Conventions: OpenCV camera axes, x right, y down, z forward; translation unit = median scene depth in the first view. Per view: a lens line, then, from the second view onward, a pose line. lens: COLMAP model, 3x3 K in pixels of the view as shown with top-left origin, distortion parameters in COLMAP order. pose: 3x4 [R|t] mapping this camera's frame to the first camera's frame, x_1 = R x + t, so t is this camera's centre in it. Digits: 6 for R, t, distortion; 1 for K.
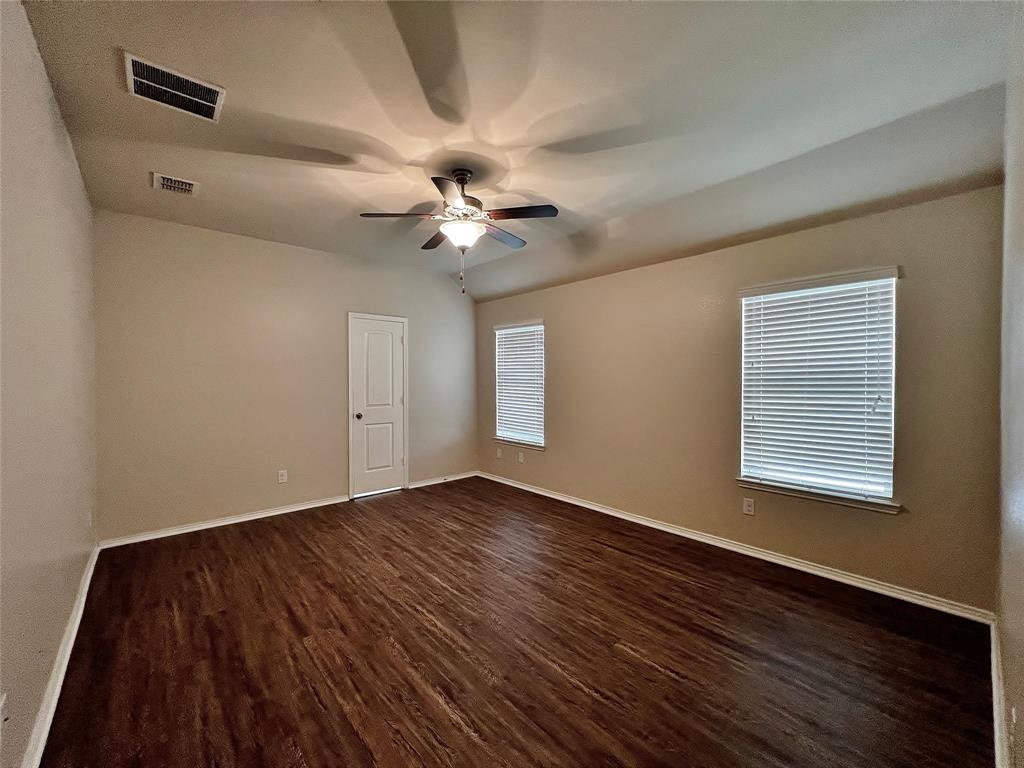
lens RADIAL K [[414.7, 0, 514.0], [0, 414.7, 382.4], [0, 0, 1]] dist [0.002353, 0.000038]
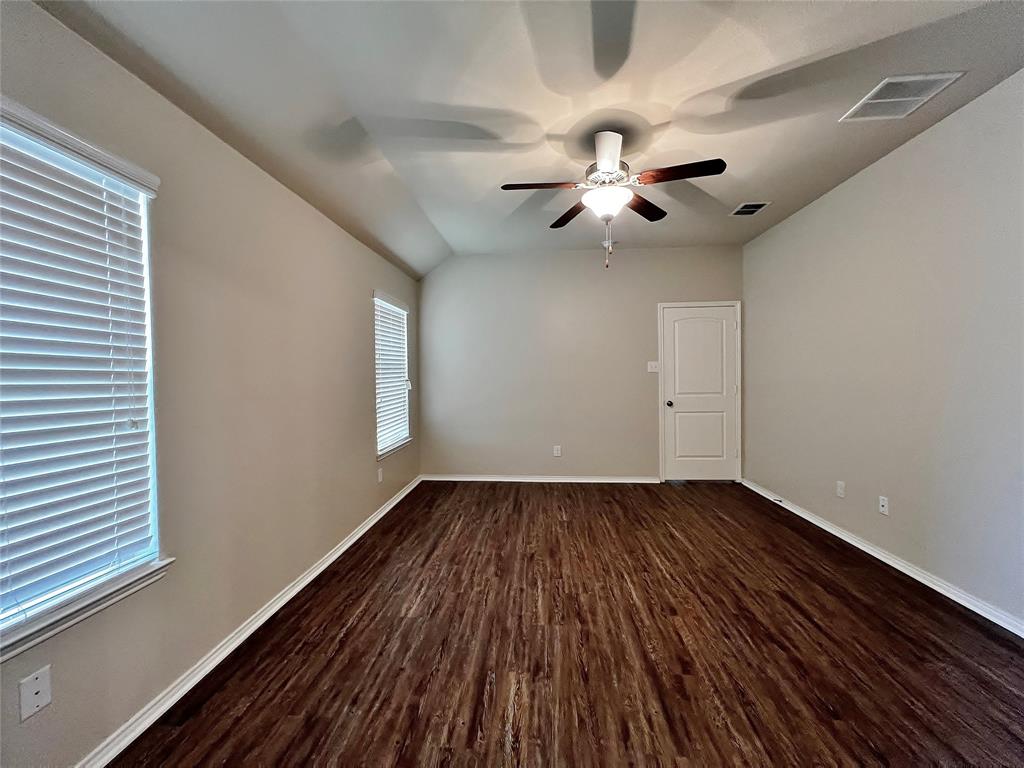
lens RADIAL K [[414.7, 0, 507.6], [0, 414.7, 382.5], [0, 0, 1]] dist [0.002353, 0.000038]
pose [[-0.694544, -0.005264, 0.719431, -0.613220], [0.017550, 0.999552, 0.024256, 0.011496], [-0.719236, 0.029473, -0.694140, 1.755368]]
